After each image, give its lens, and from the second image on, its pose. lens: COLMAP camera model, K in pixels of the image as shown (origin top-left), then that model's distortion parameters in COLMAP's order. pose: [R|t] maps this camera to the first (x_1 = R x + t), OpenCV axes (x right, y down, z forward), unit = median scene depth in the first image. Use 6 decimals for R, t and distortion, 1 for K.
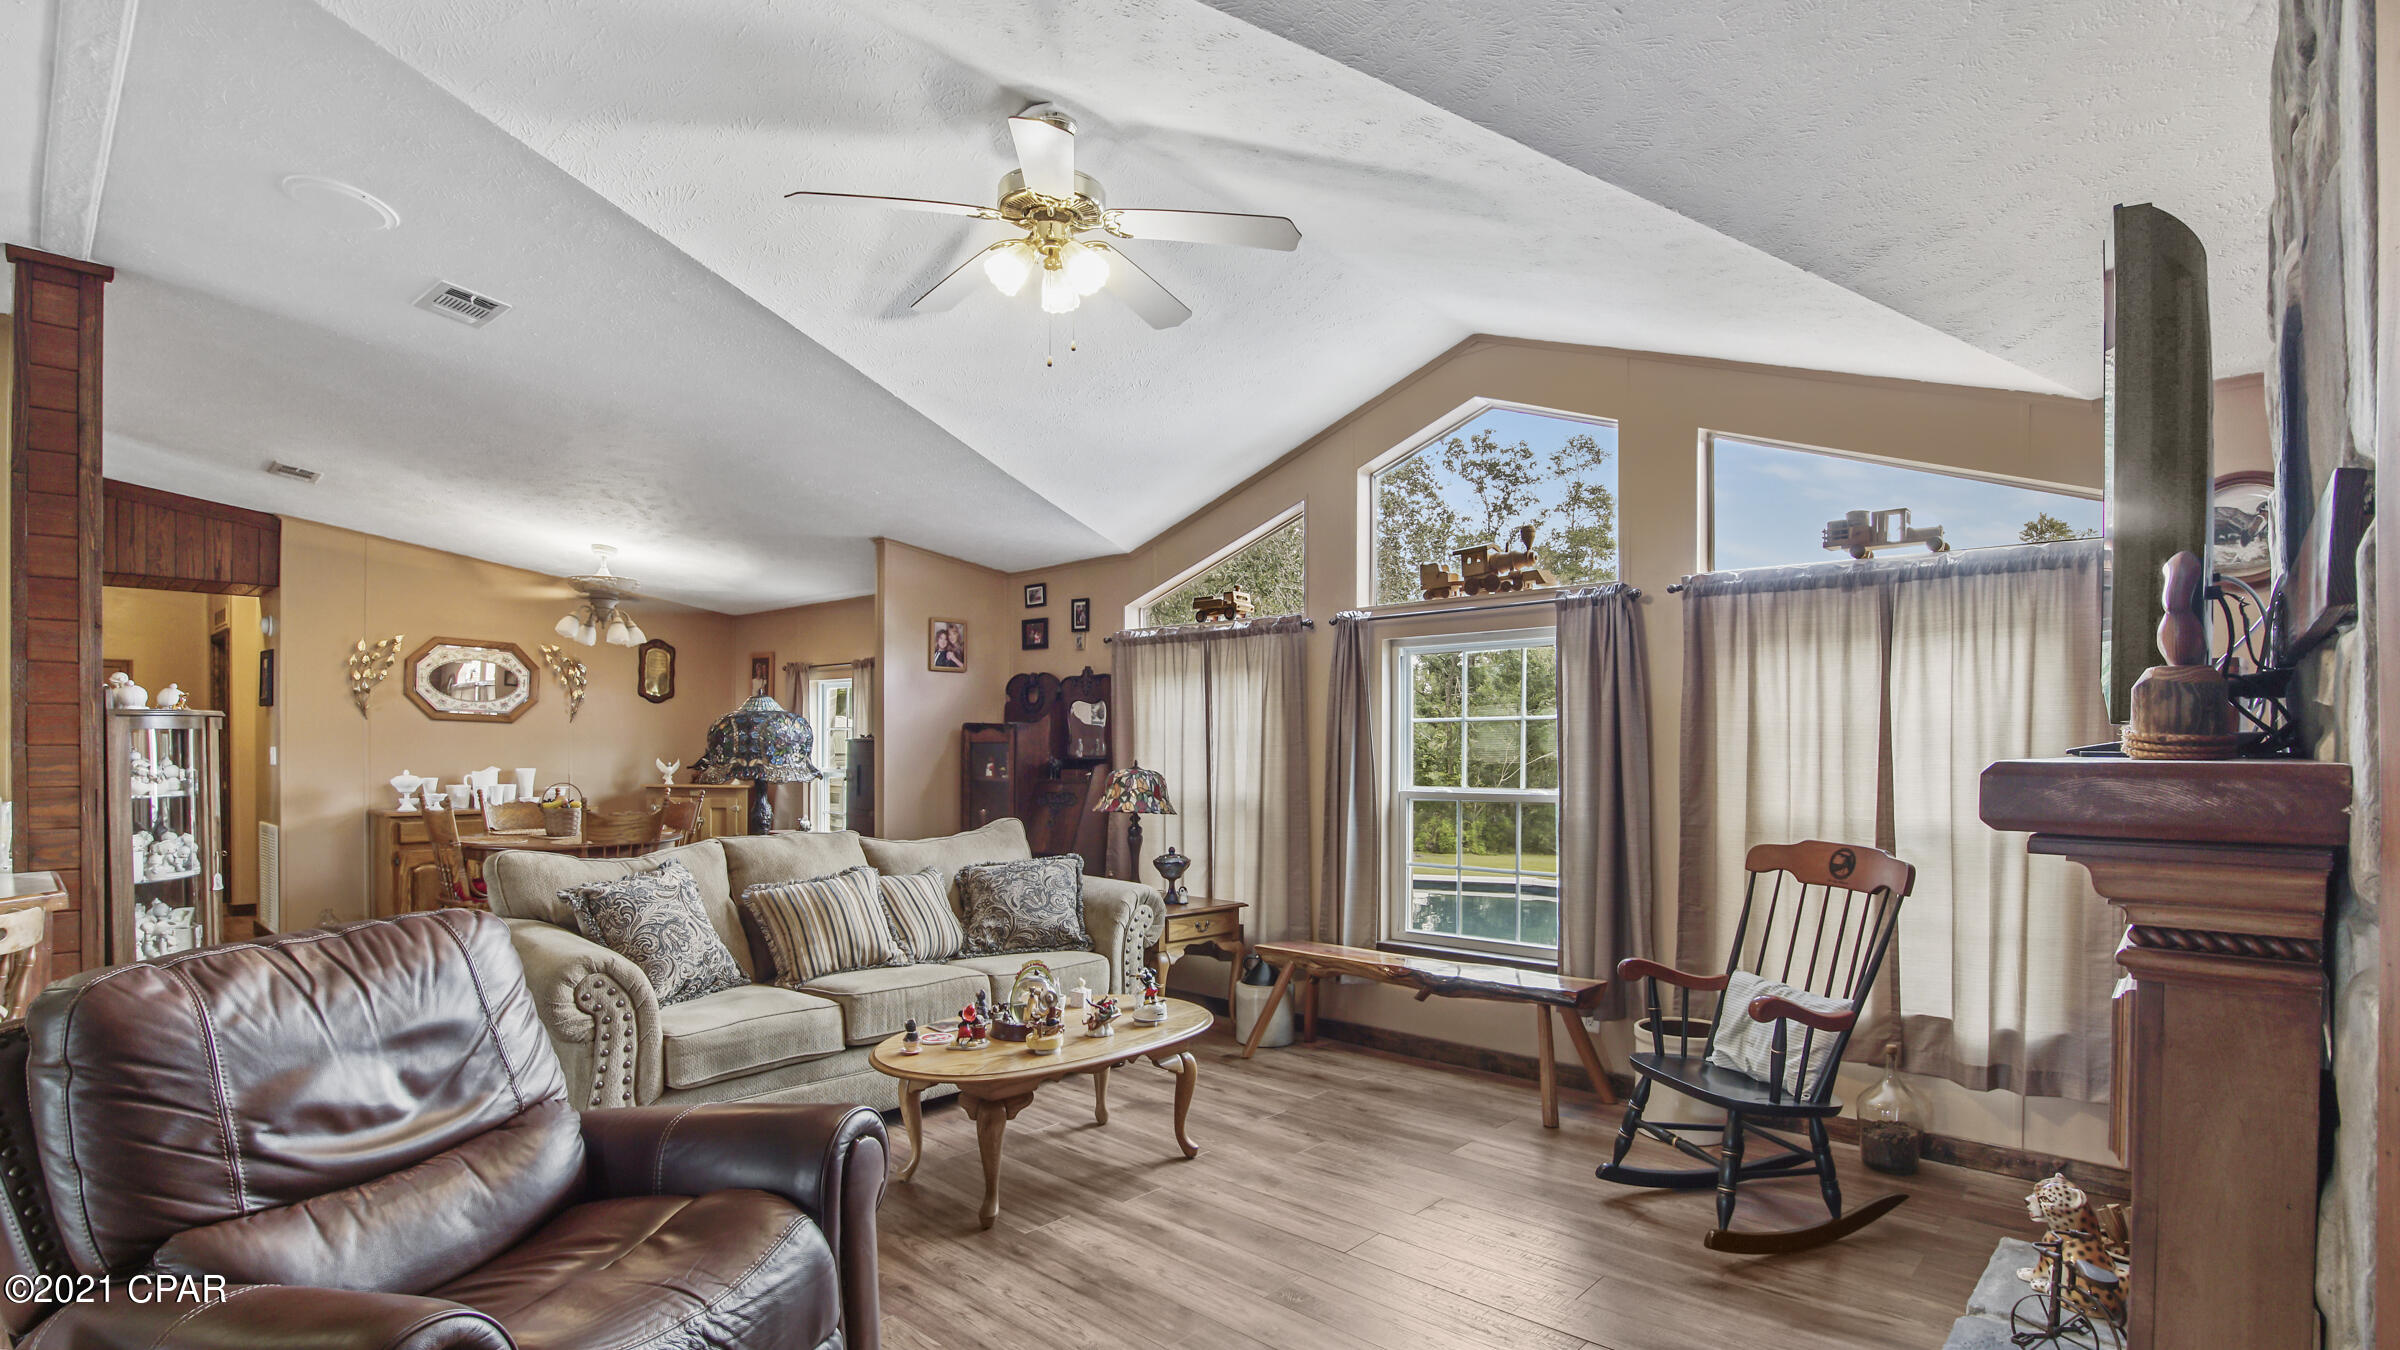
lens RADIAL K [[1145.2, 0, 1170.5], [0, 1145.2, 757.8], [0, 0, 1]] dist [-0.039014, 0.006904]
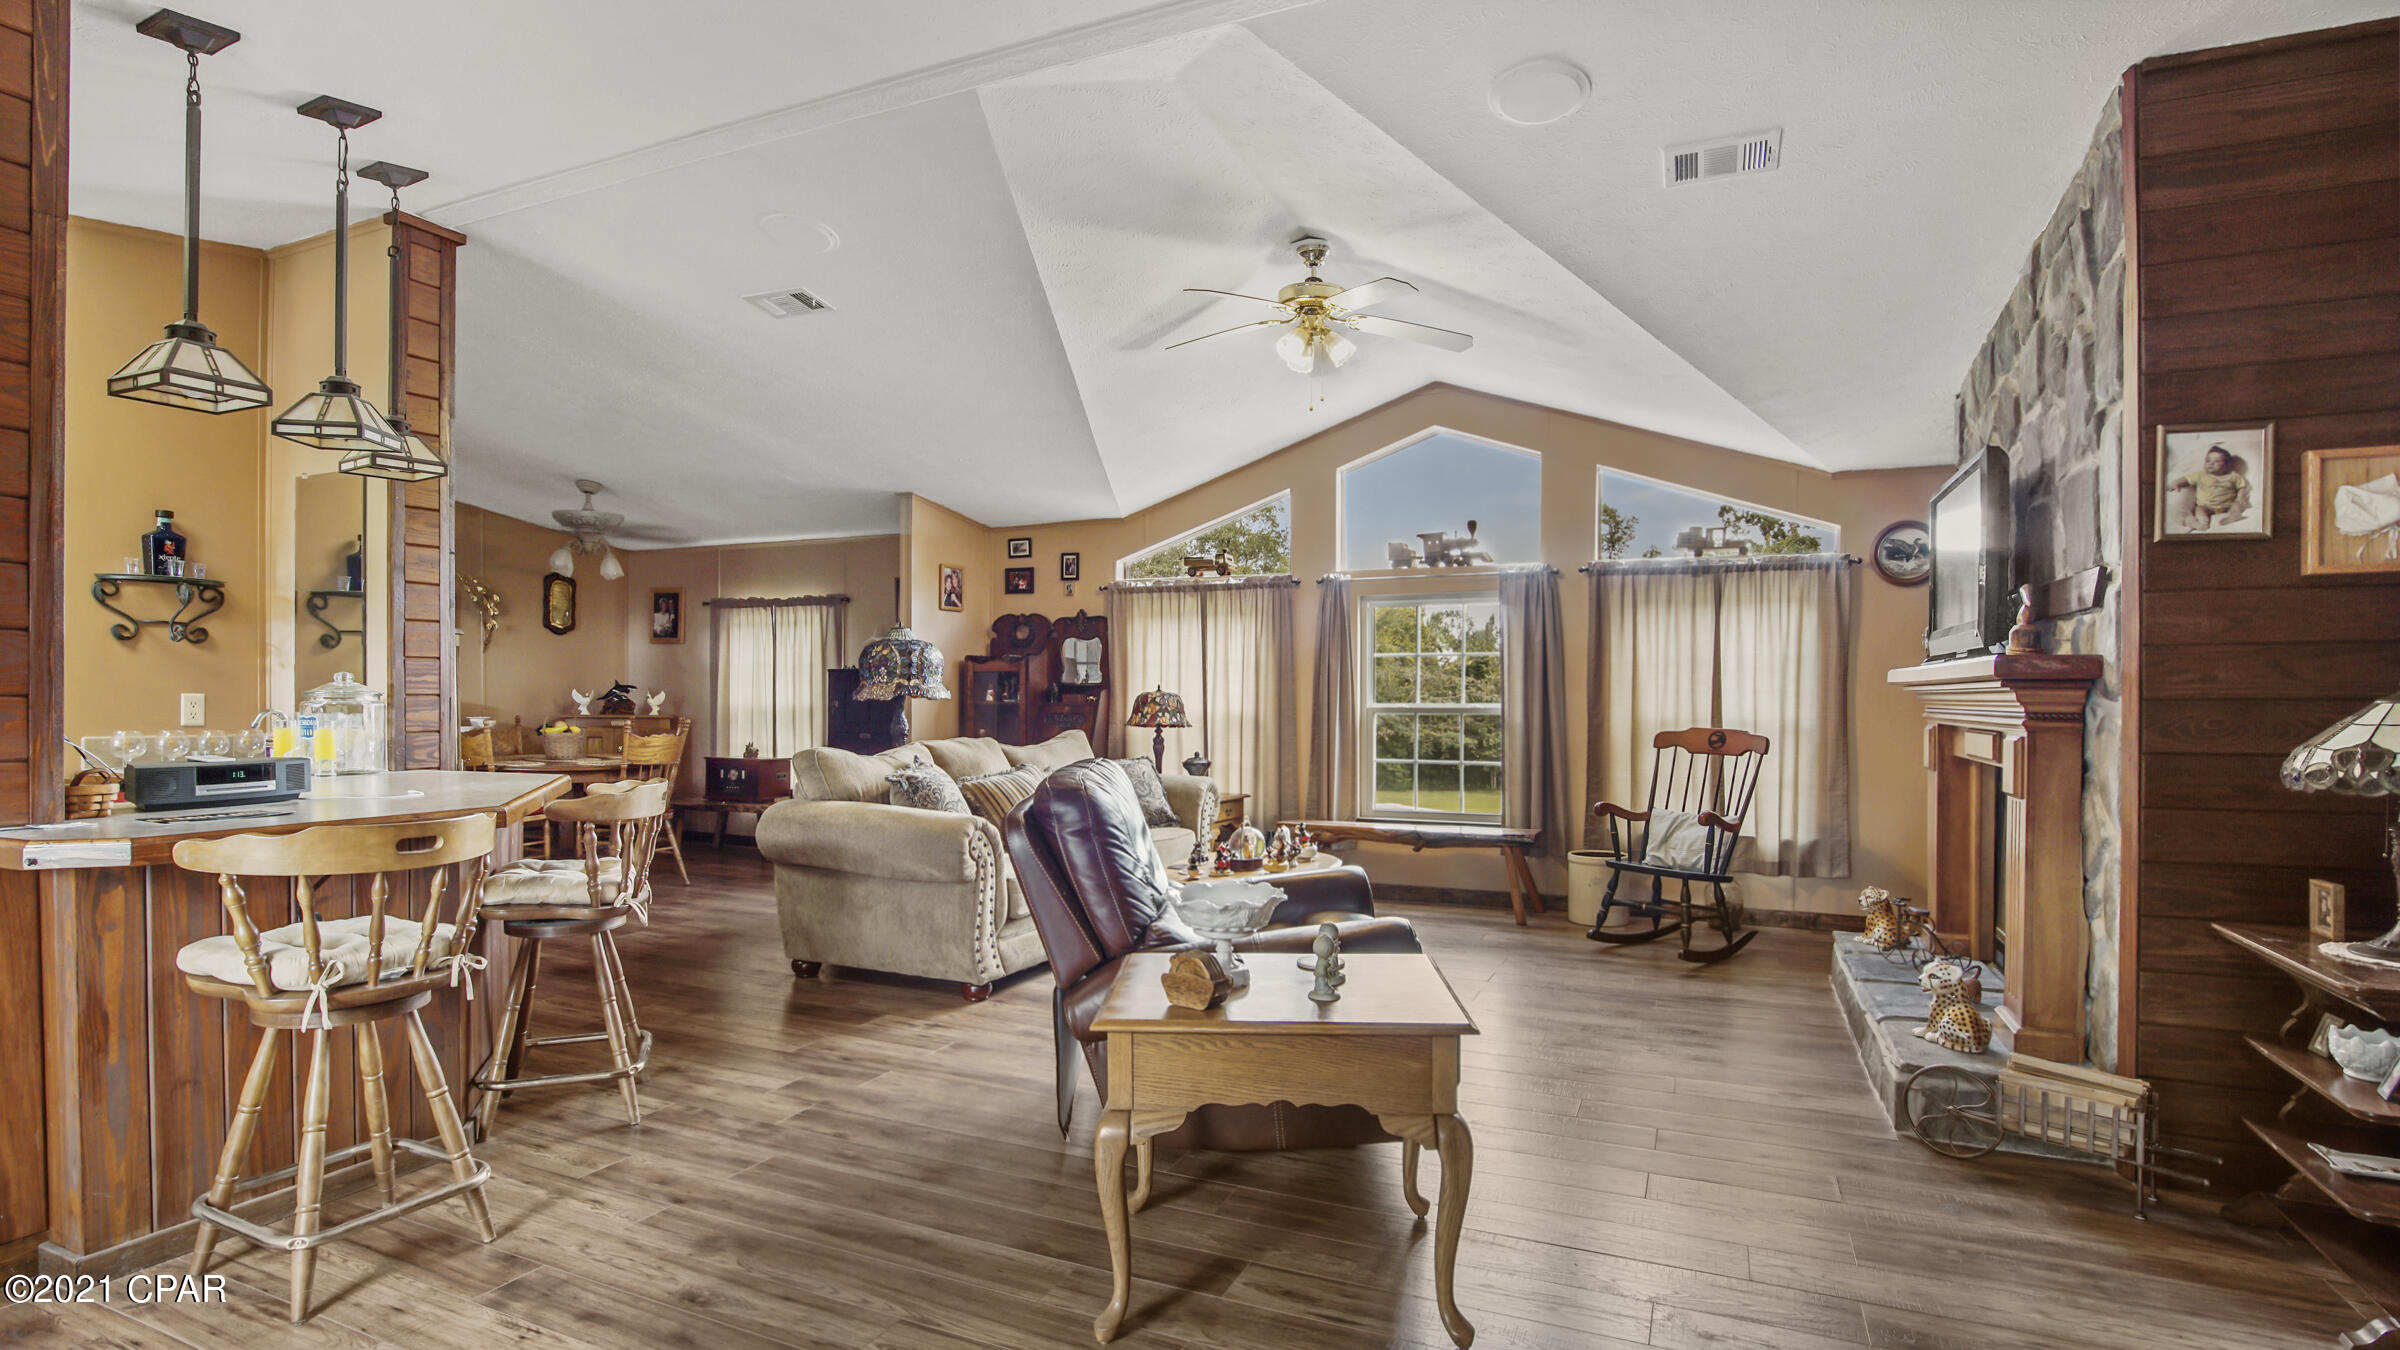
lens RADIAL K [[1145.2, 0, 1179.5], [0, 1145.2, 700.6], [0, 0, 1]] dist [-0.039014, 0.006904]
pose [[0.949709, 0.001195, 0.313131, -0.475220], [-0.000111, 0.999994, -0.003478, 0.027839], [-0.313133, 0.003268, 0.949704, -0.242868]]
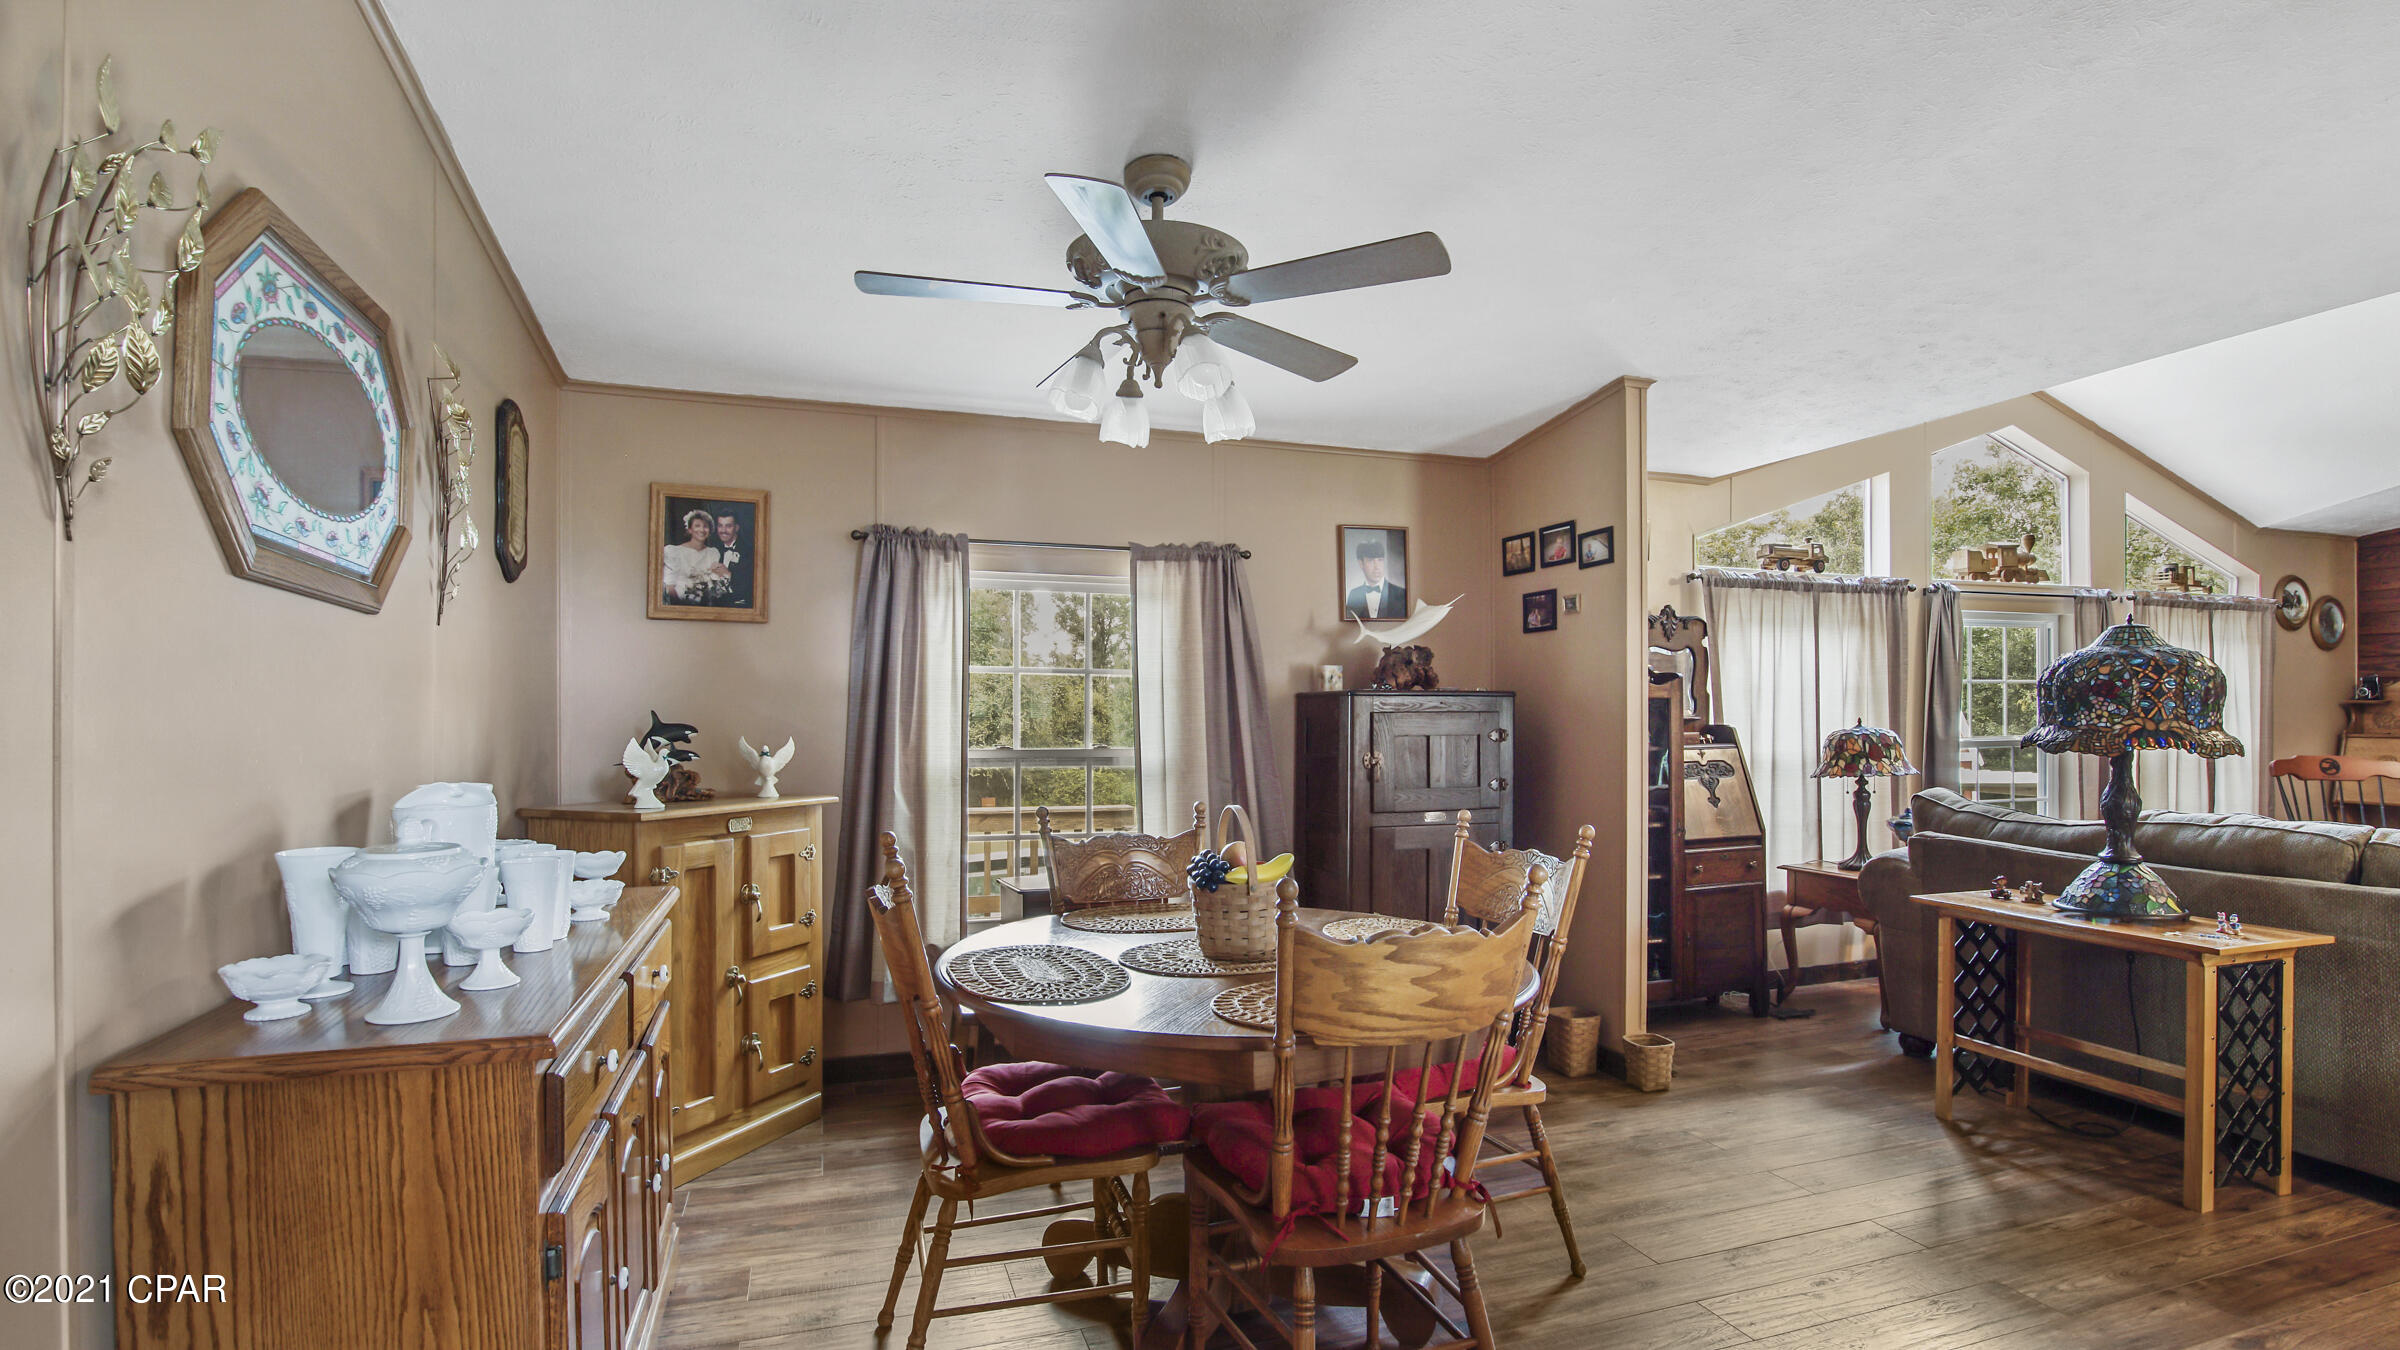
lens RADIAL K [[1145.2, 0, 1208.0], [0, 1145.2, 721.6], [0, 0, 1]] dist [-0.039014, 0.006904]
pose [[0.471945, -0.008265, 0.881589, -1.258177], [0.011818, 0.999926, 0.003047, -0.004286], [-0.881549, 0.008980, 0.472008, 1.214945]]
